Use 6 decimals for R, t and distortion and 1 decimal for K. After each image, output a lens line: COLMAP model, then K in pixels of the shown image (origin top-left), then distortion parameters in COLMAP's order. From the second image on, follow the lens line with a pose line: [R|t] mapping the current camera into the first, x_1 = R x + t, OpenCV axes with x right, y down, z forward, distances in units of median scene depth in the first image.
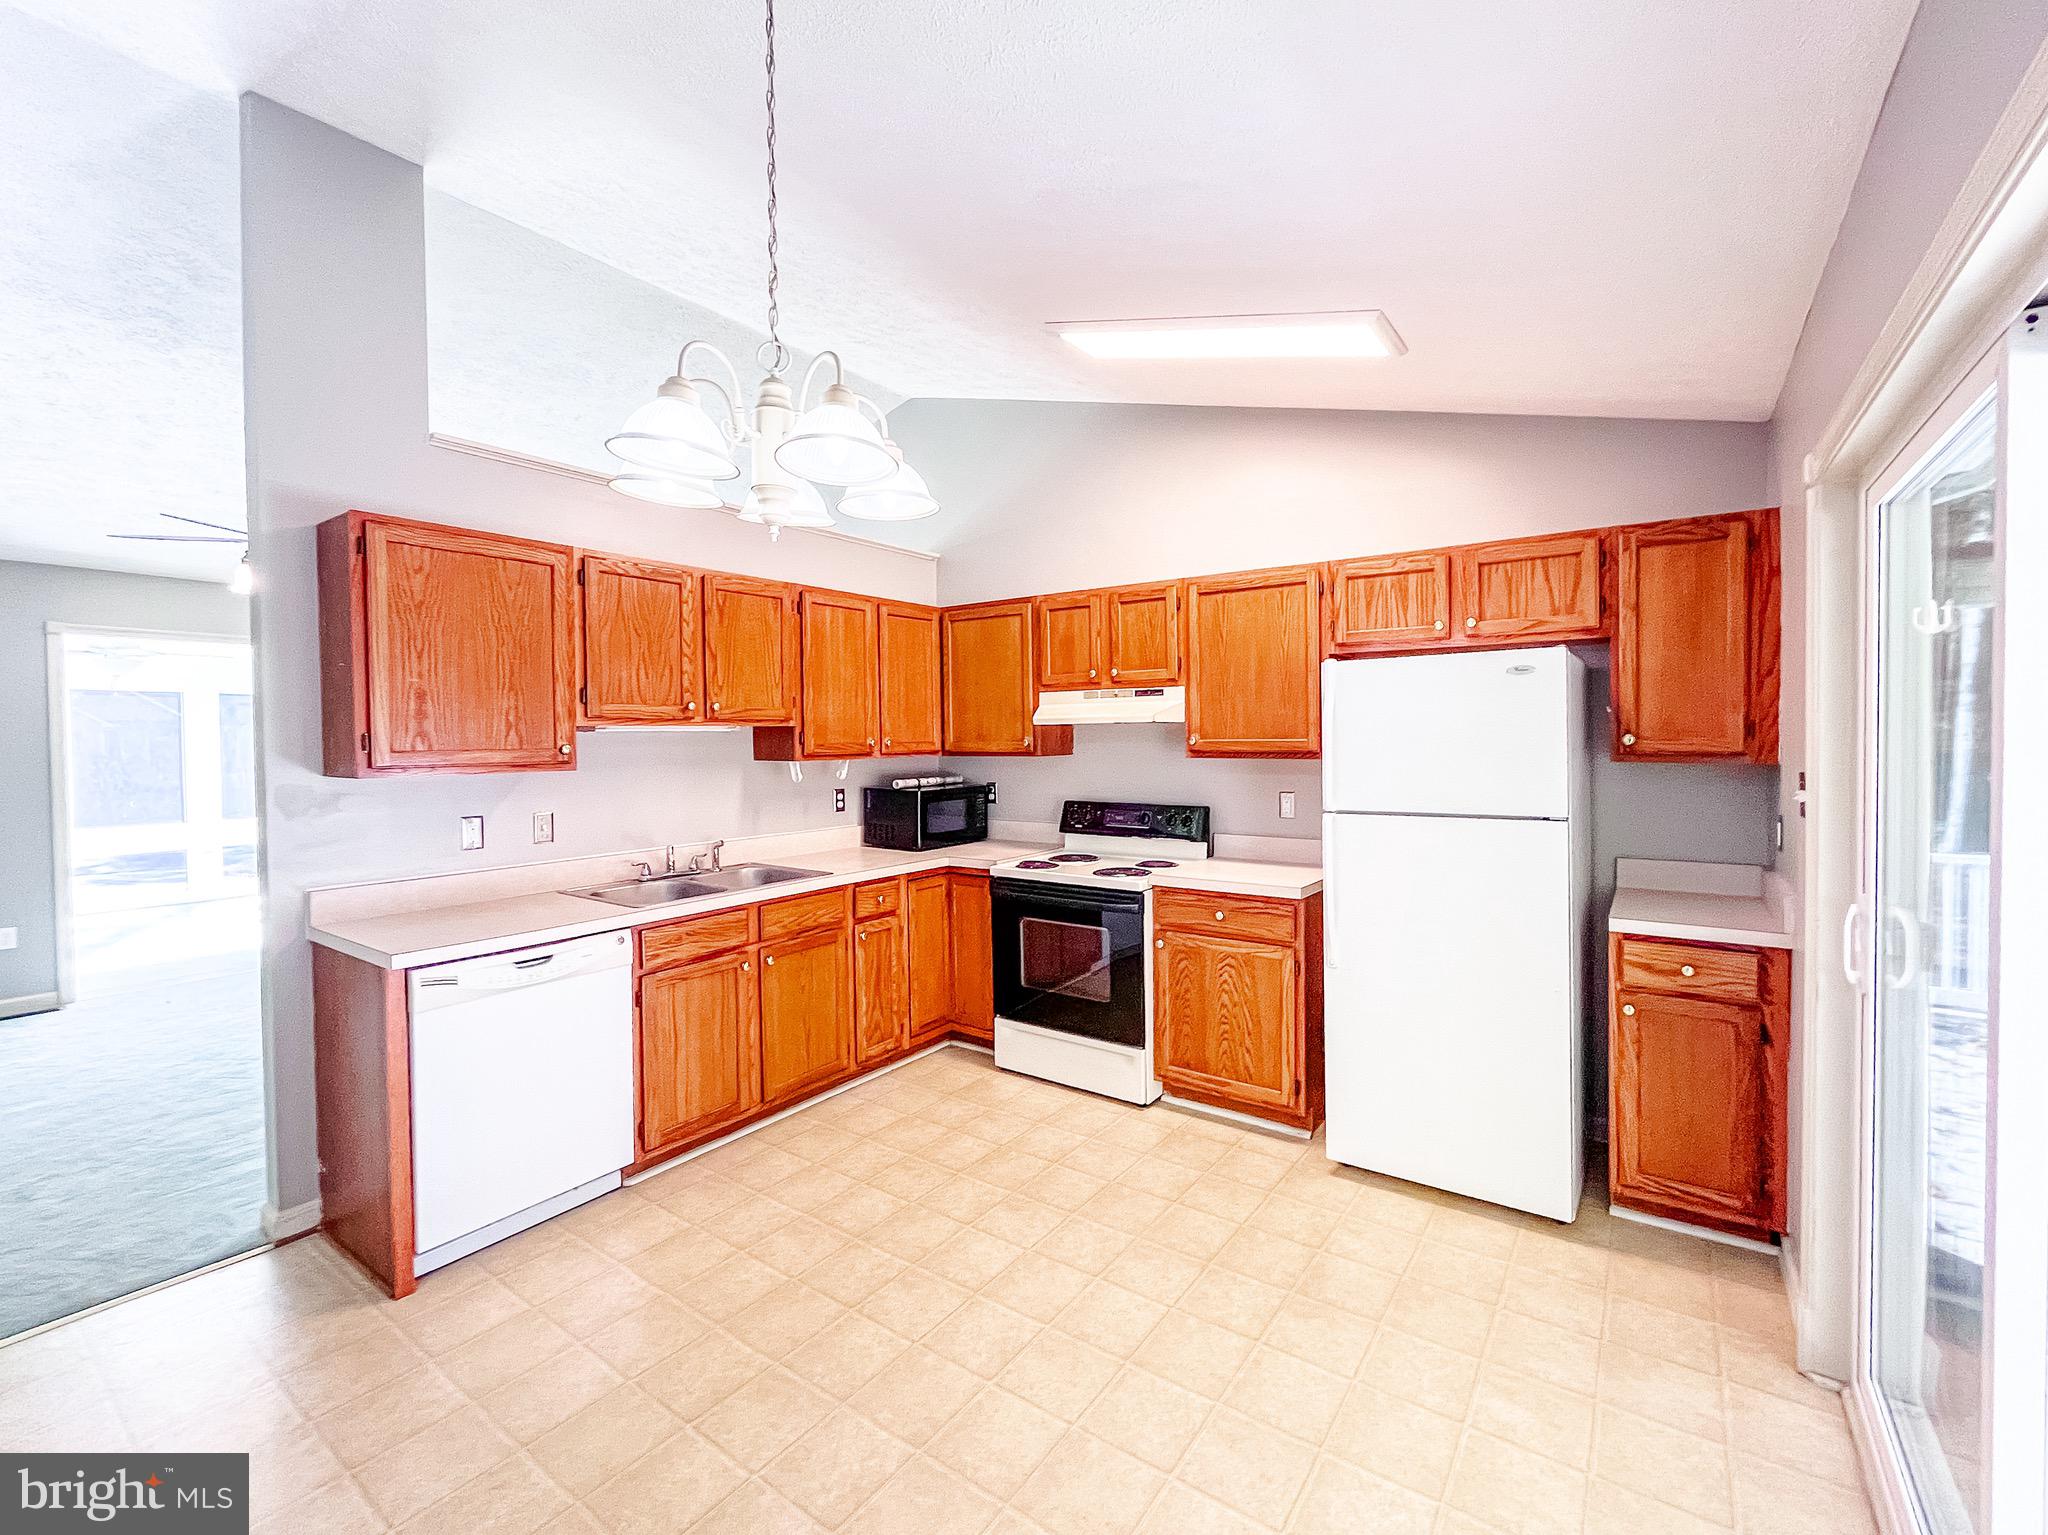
lens RADIAL K [[826.0, 0, 1024.0], [0, 826.0, 767.5], [0, 0, 1]] dist [-0.000531, 0.000090]
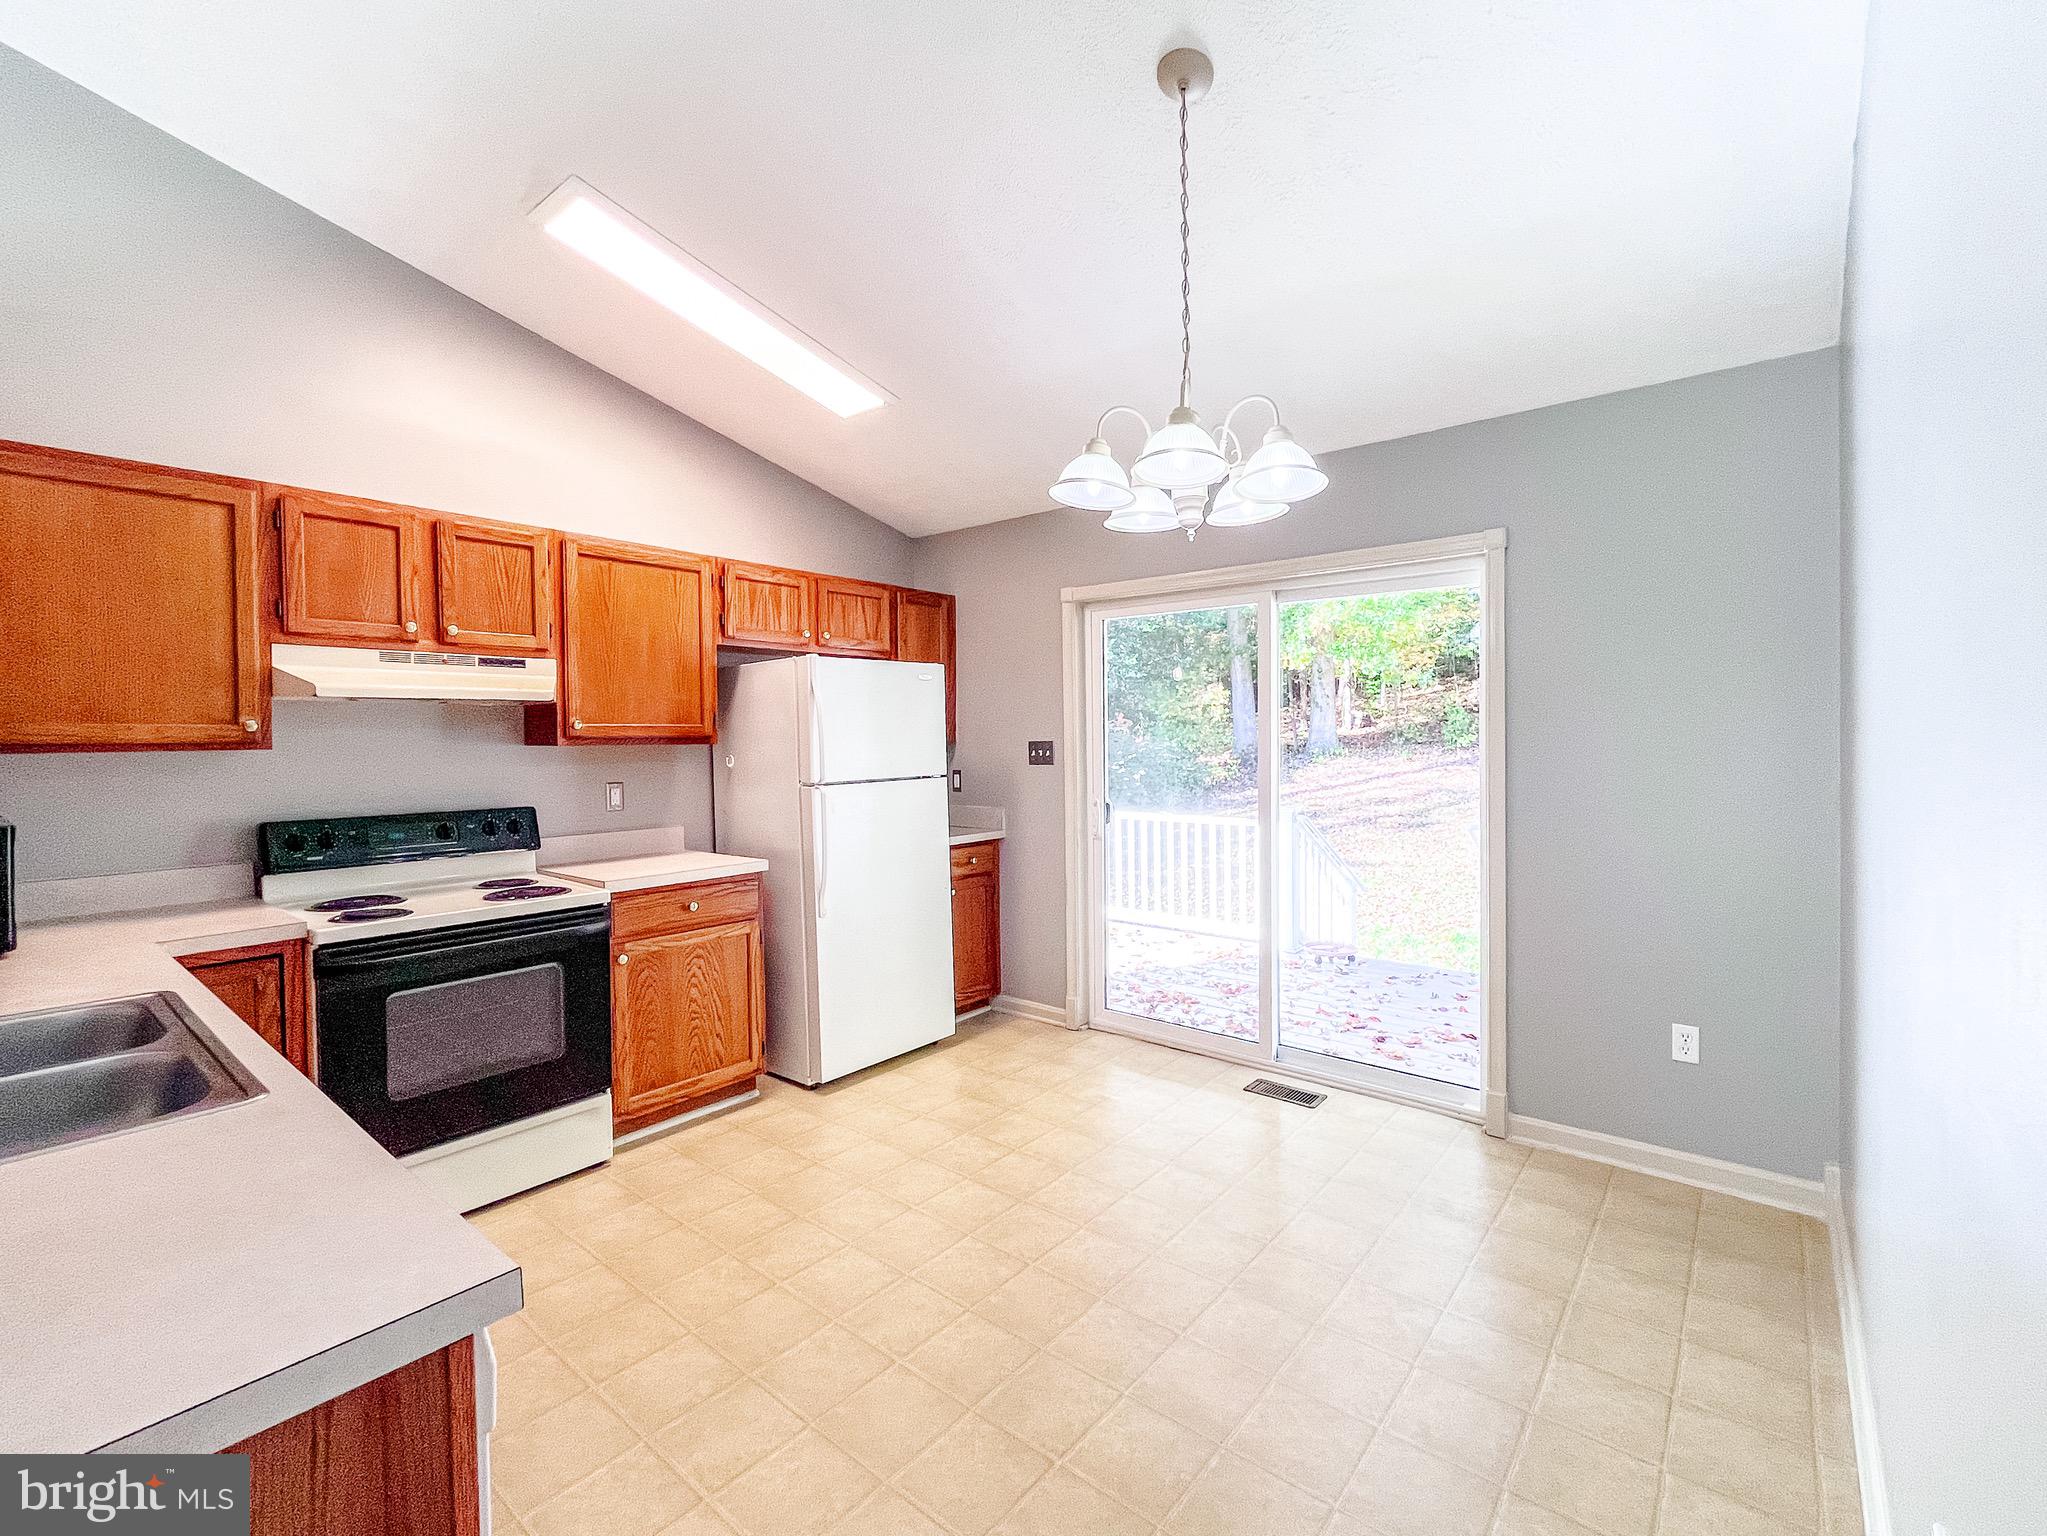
lens RADIAL K [[909.9, 0, 1023.5], [0, 909.9, 768.0], [0, 0, 1]] dist [0.001784, 0.000123]
pose [[0.098142, -0.026212, 0.994827, -0.747230], [0.042770, 0.998841, 0.022099, 0.011718], [-0.994253, 0.040380, 0.099149, 0.494147]]
